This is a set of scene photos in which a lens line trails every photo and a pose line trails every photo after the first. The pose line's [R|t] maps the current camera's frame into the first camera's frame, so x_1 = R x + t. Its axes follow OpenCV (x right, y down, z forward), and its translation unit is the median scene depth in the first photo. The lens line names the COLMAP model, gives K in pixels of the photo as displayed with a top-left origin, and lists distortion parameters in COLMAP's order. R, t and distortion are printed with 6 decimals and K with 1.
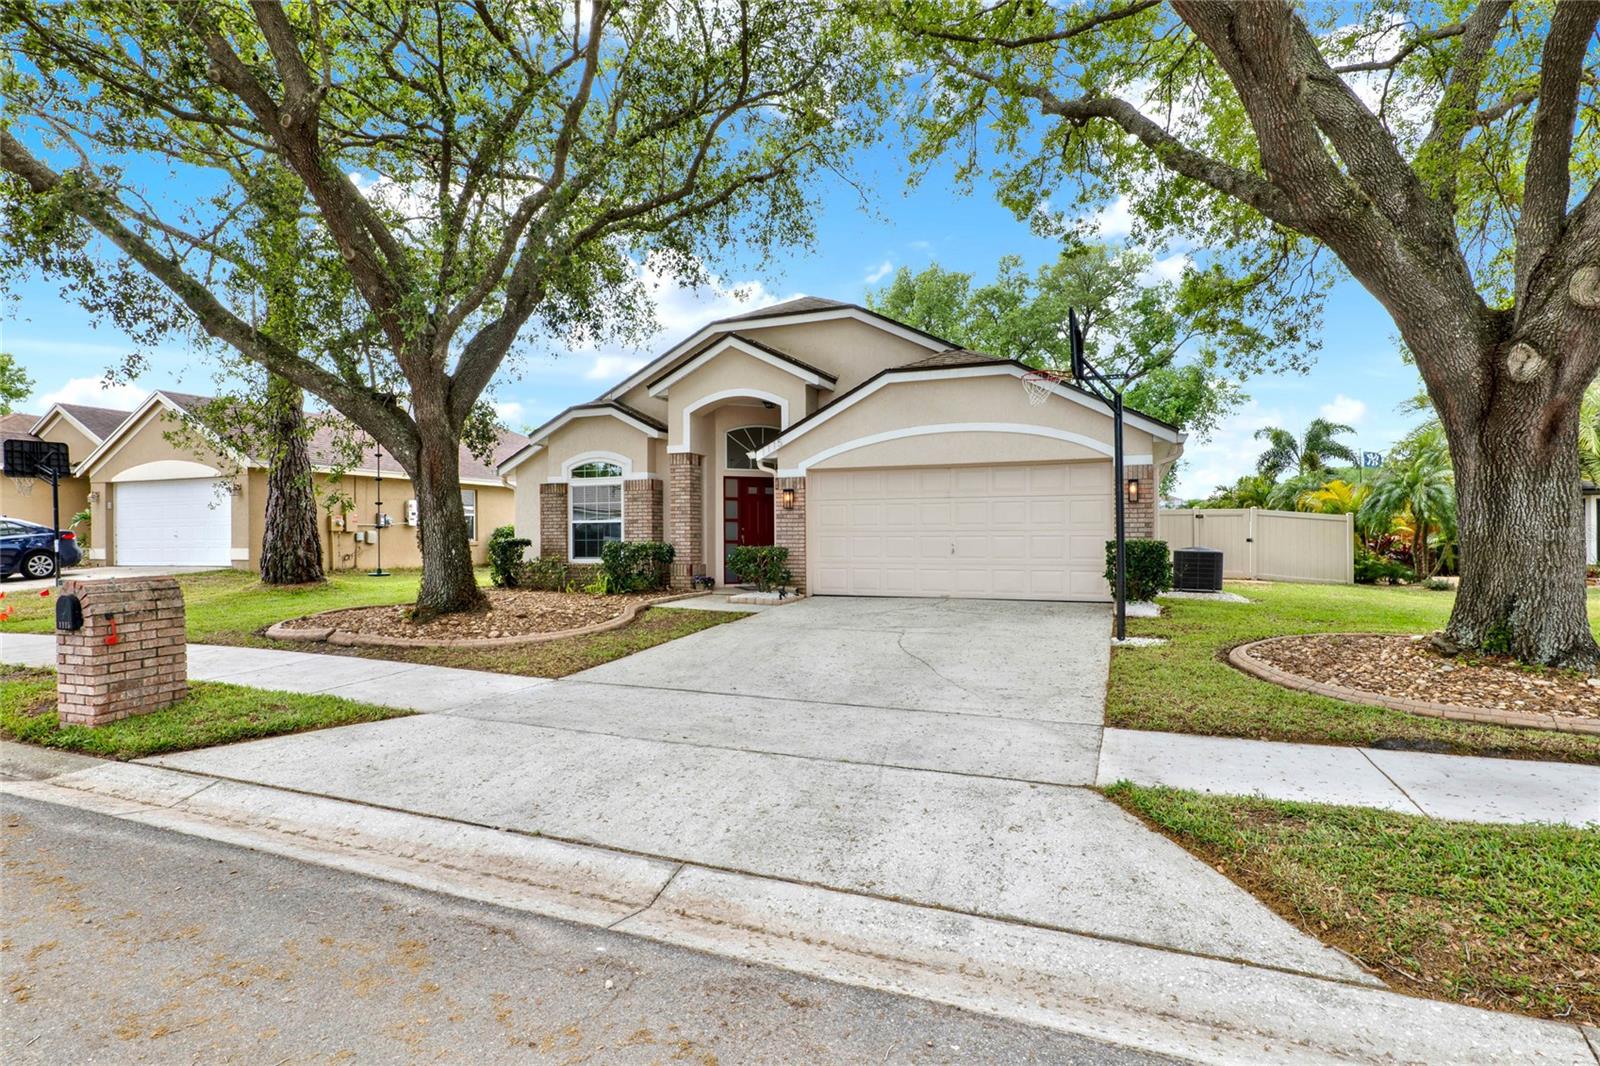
lens RADIAL K [[788.9, 0, 799.9], [0, 788.9, 529.5], [0, 0, 1]] dist [0.004467, -0.000823]
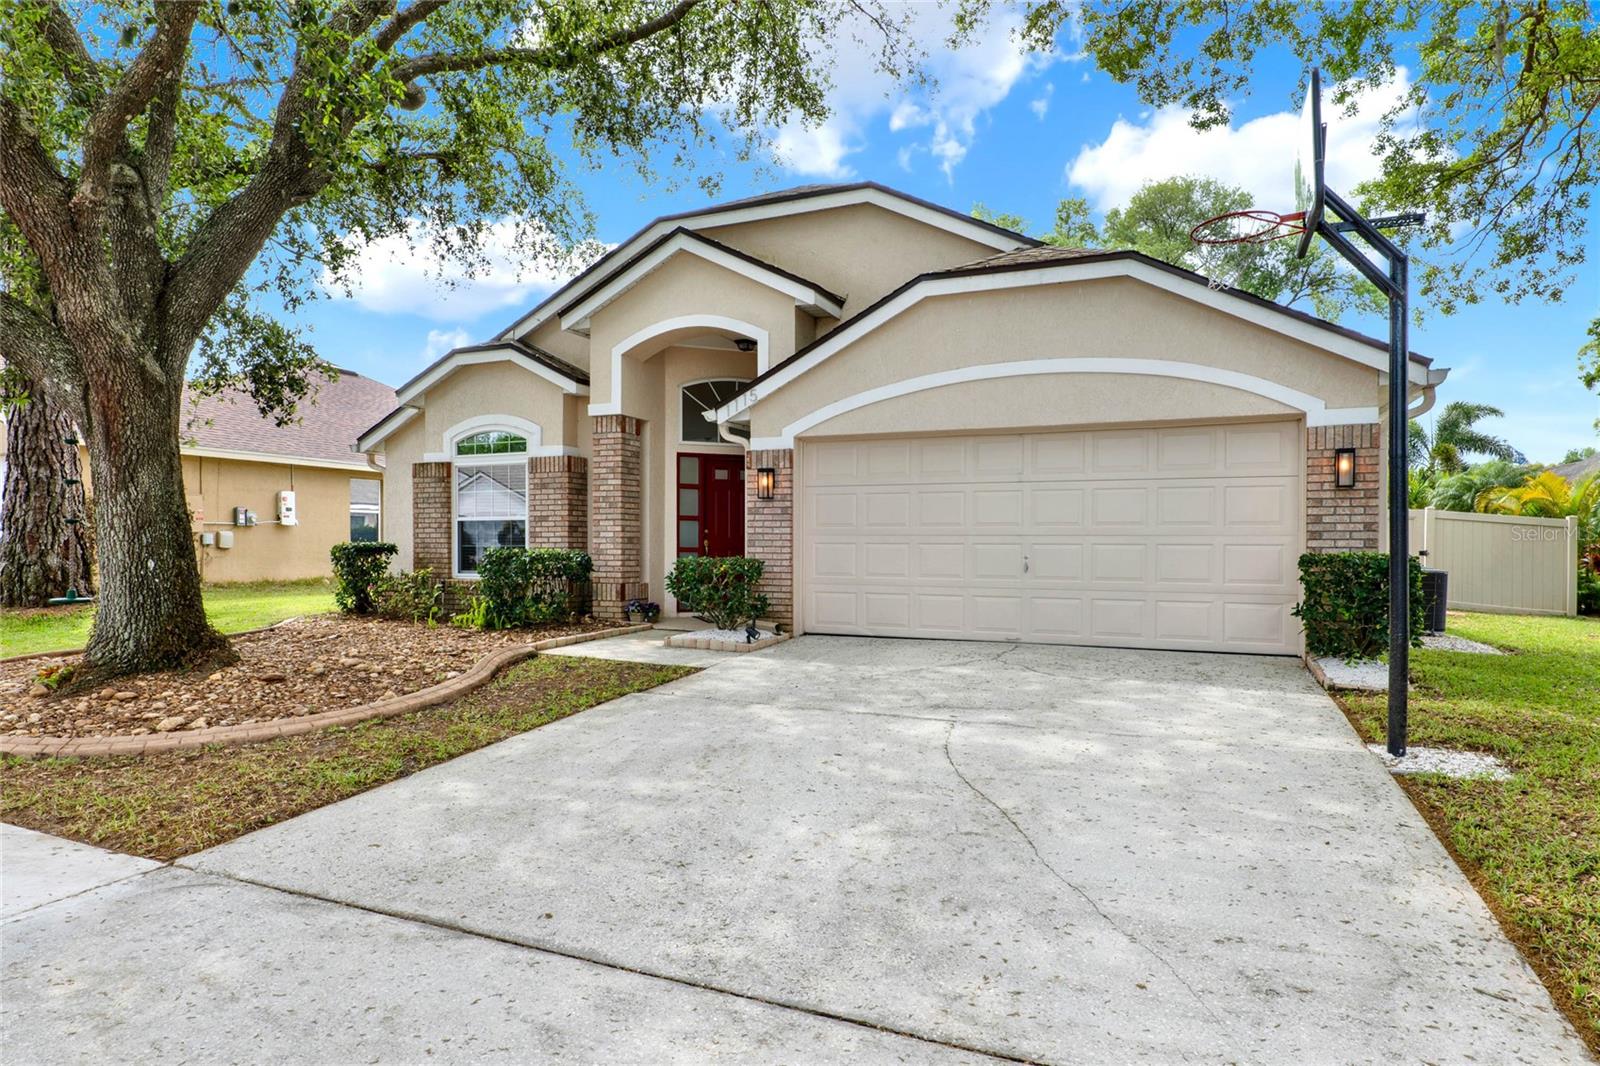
lens RADIAL K [[881.8, 0, 800.6], [0, 881.8, 547.5], [0, 0, 1]] dist [0.007211, -0.001233]
pose [[0.999788, 0.007280, -0.019276, 0.025336], [-0.007038, 0.999896, 0.012578, 0.003575], [0.019366, -0.012440, 0.999735, 0.263082]]
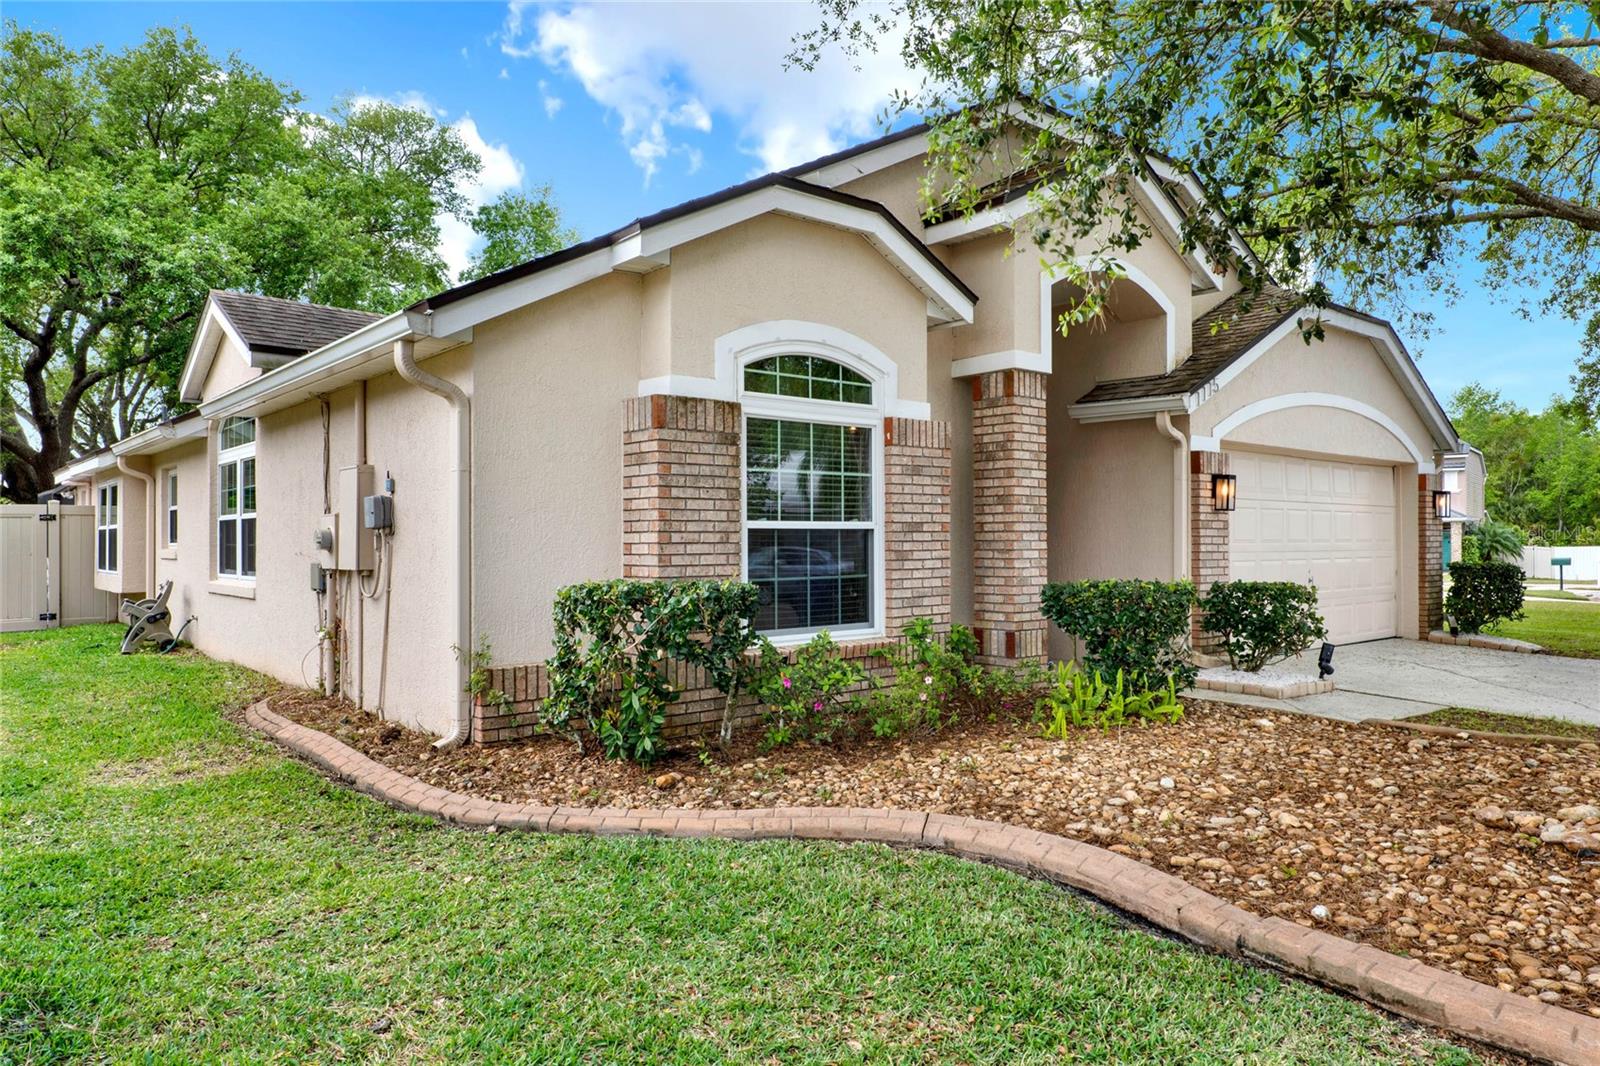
lens RADIAL K [[1029.6, 0, 794.7], [0, 1029.6, 529.4], [0, 0, 1]] dist [0.003259, 0.000320]
pose [[0.474245, 0.012435, 0.880305, -0.709225], [-0.007217, 0.999922, -0.010237, -0.003691], [-0.880363, -0.001498, 0.474298, 0.850471]]
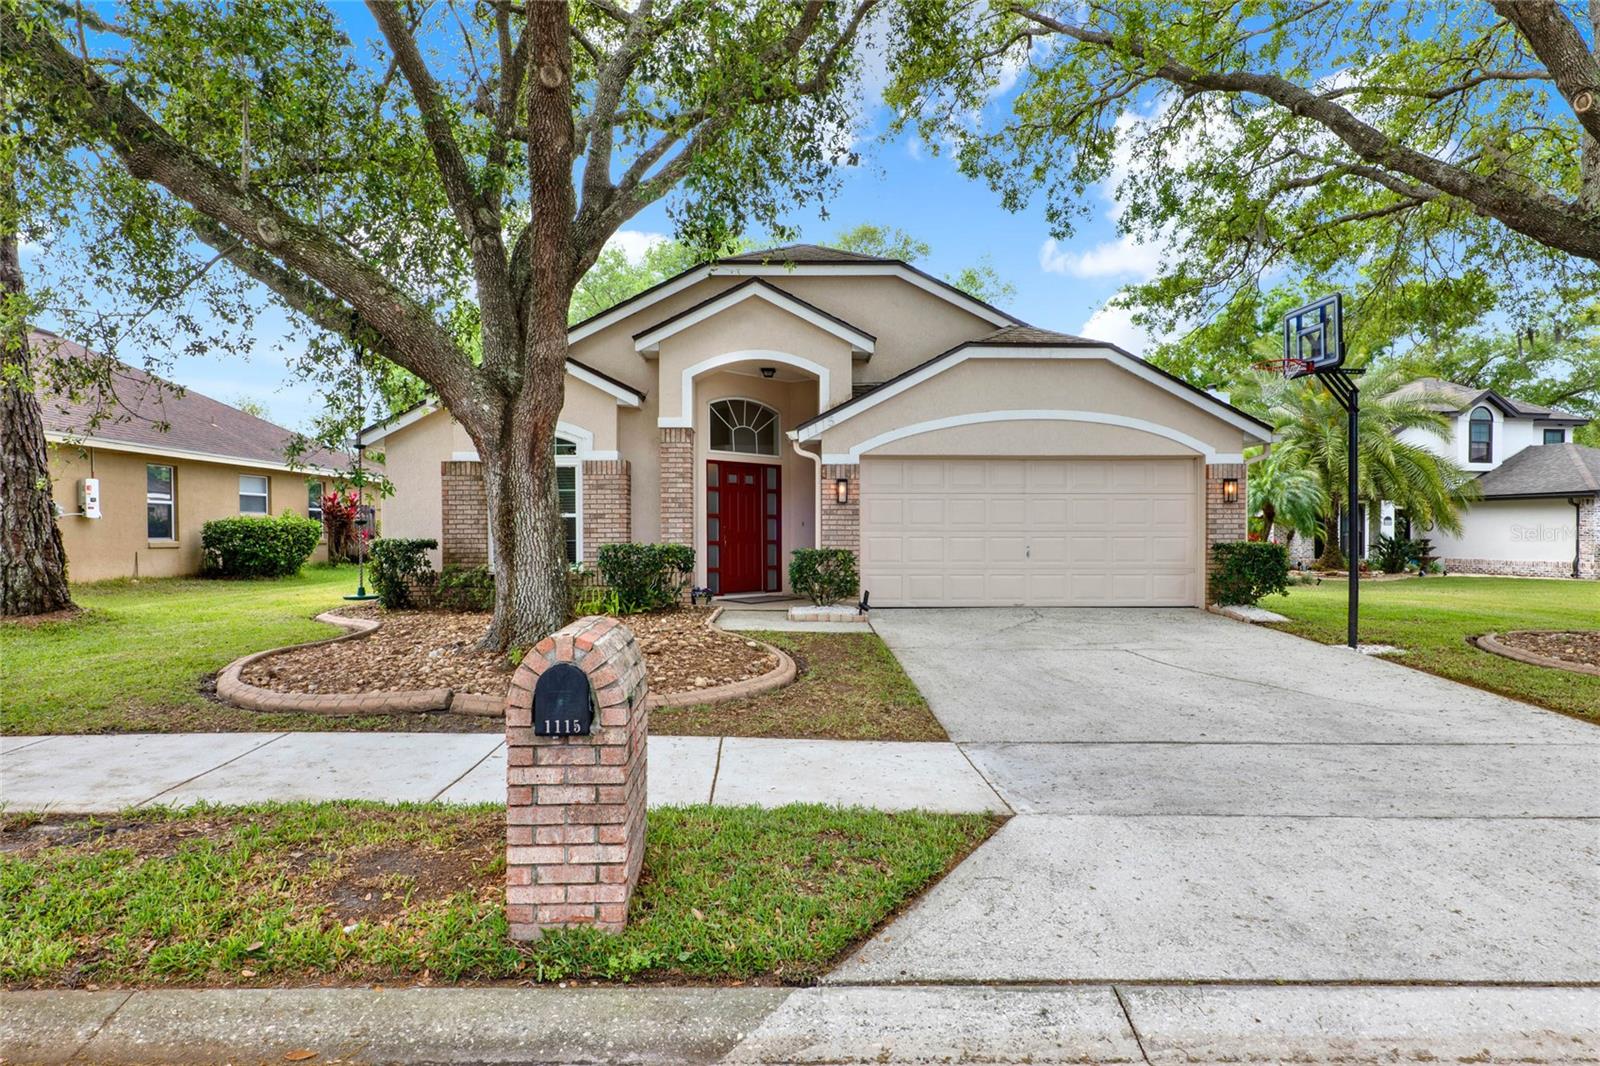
lens RADIAL K [[880.0, 0, 796.8], [0, 880.0, 533.5], [0, 0, 1]] dist [0.005908, 0.000896]
pose [[0.921808, 0.002486, 0.387639, -0.376305], [-0.005658, 0.999959, 0.007041, -0.000747], [-0.387606, -0.008684, 0.921784, 0.166990]]
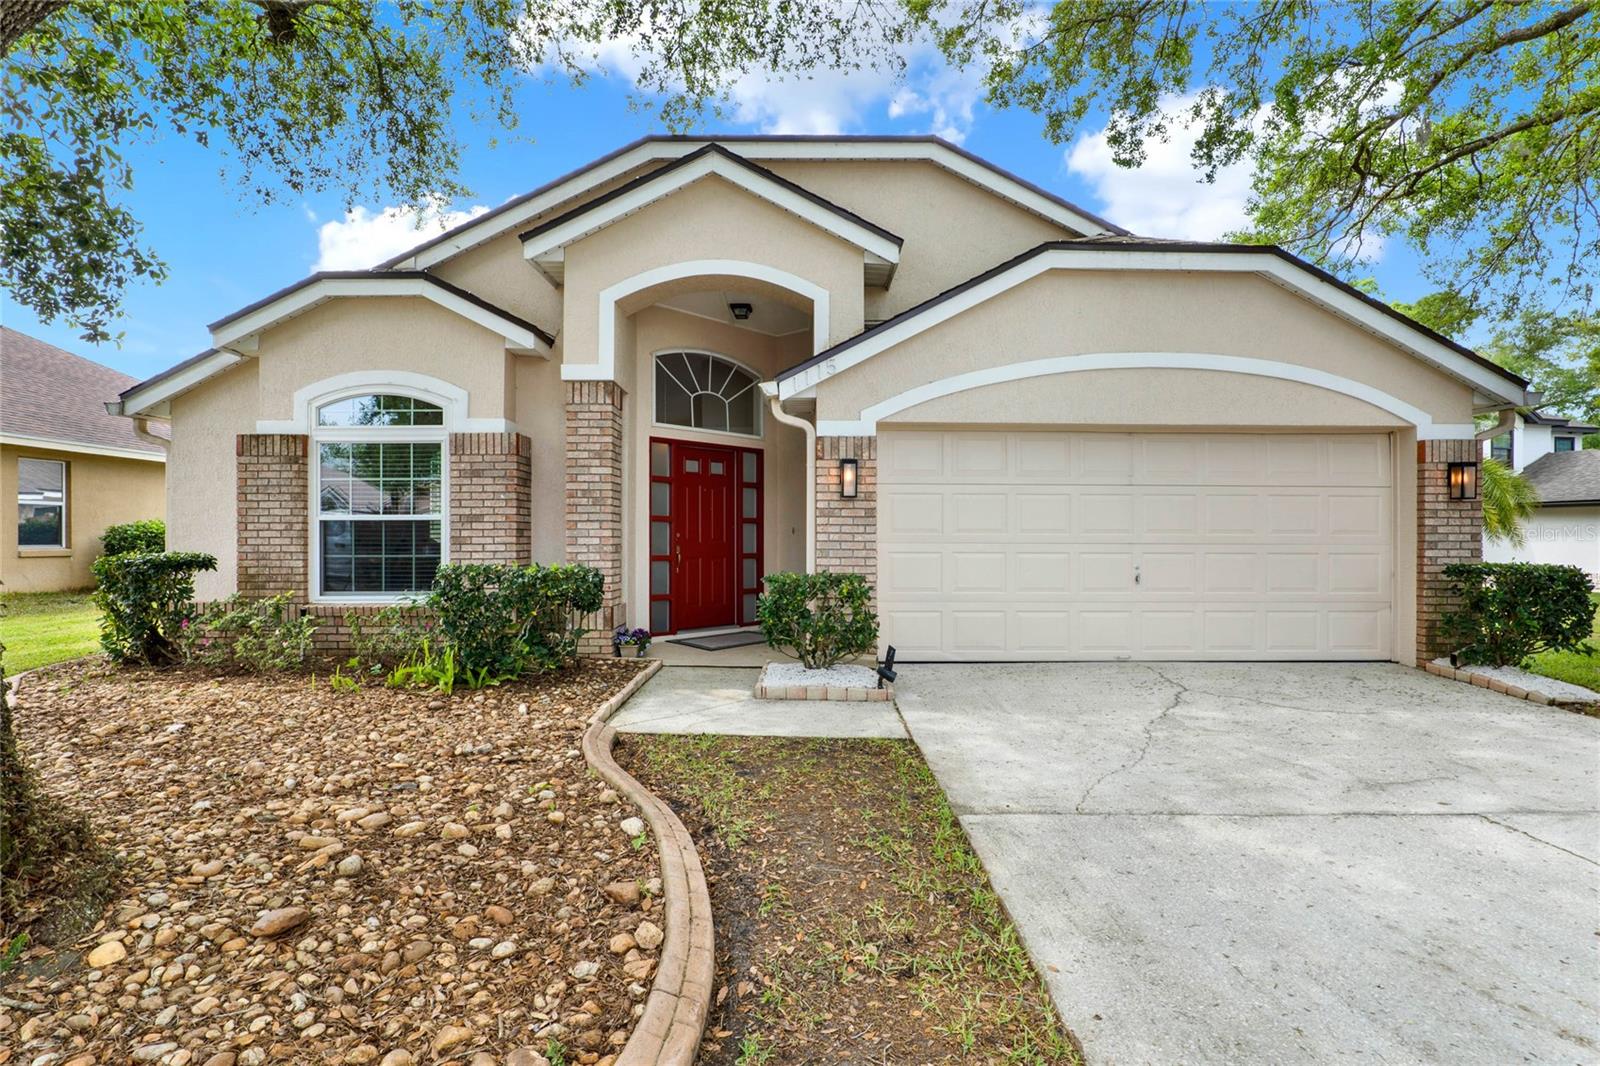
lens RADIAL K [[744.4, 0, 798.7], [0, 744.4, 533.0], [0, 0, 1]] dist [-0.019050, 0.004081]
pose [[0.924934, 0.007962, 0.380044, -0.207783], [-0.008843, 0.999961, 0.000571, -0.003393], [-0.380025, -0.003889, 0.924968, 0.523997]]
